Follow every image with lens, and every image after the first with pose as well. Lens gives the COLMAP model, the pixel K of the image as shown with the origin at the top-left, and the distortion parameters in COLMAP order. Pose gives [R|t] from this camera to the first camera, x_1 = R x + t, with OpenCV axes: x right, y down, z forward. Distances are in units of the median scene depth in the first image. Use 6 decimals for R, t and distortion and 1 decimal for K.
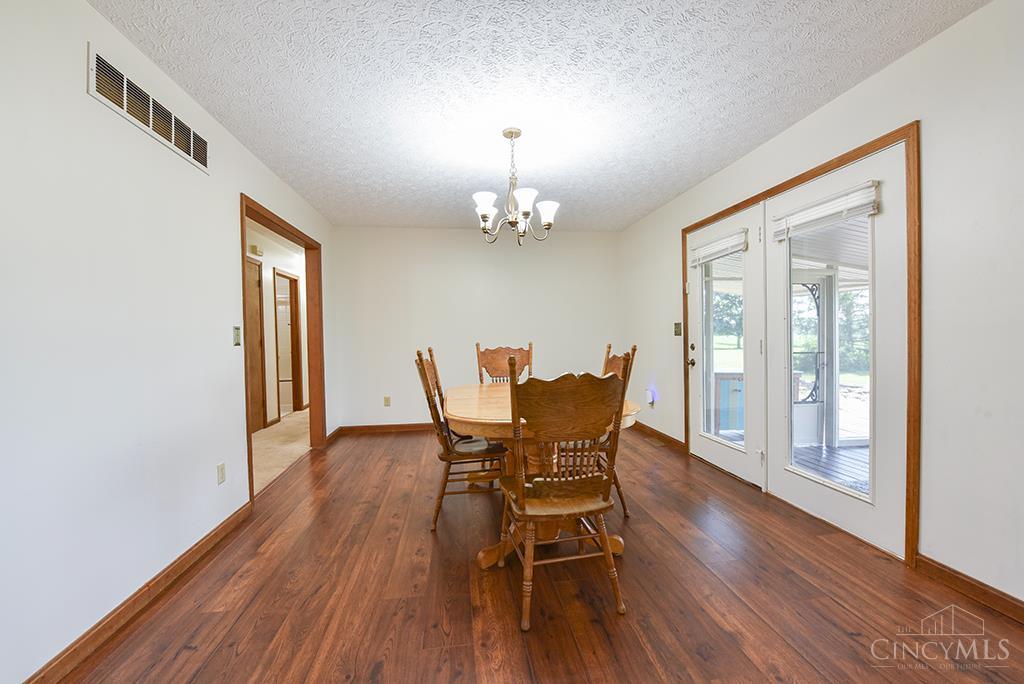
lens RADIAL K [[416.6, 0, 514.3], [0, 416.6, 336.4], [0, 0, 1]] dist [-0.002521, -0.000107]
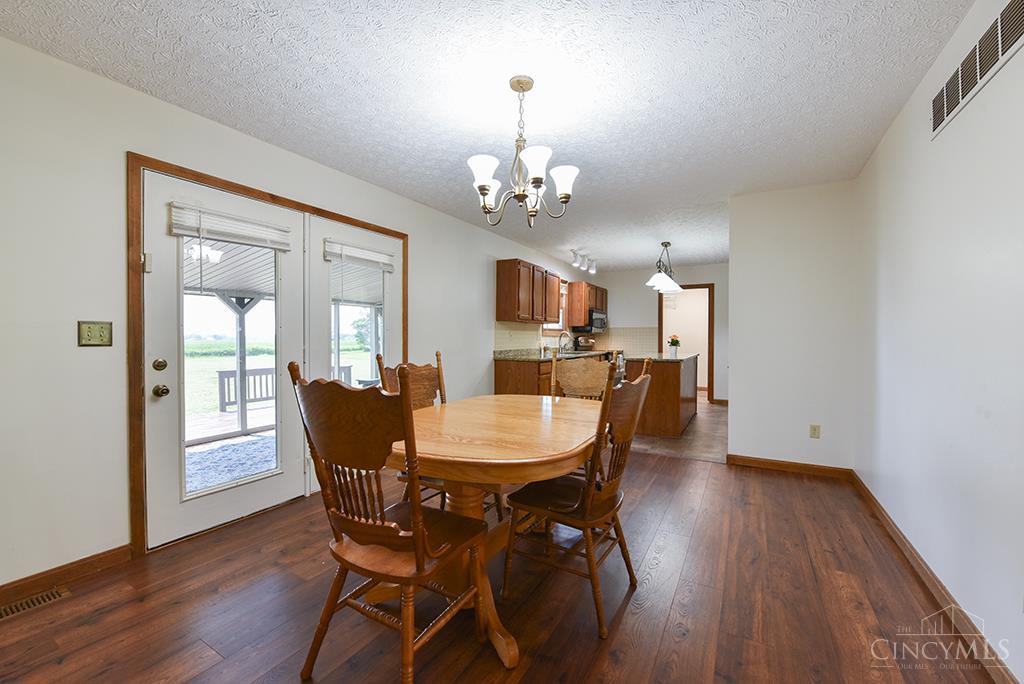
lens RADIAL K [[416.6, 0, 510.4], [0, 416.6, 344.4], [0, 0, 1]] dist [-0.002521, -0.000107]
pose [[-0.785099, 0.006421, 0.619336, -0.417567], [0.016860, 0.999797, 0.011006, -0.003358], [-0.619140, 0.019083, -0.785049, 1.446846]]
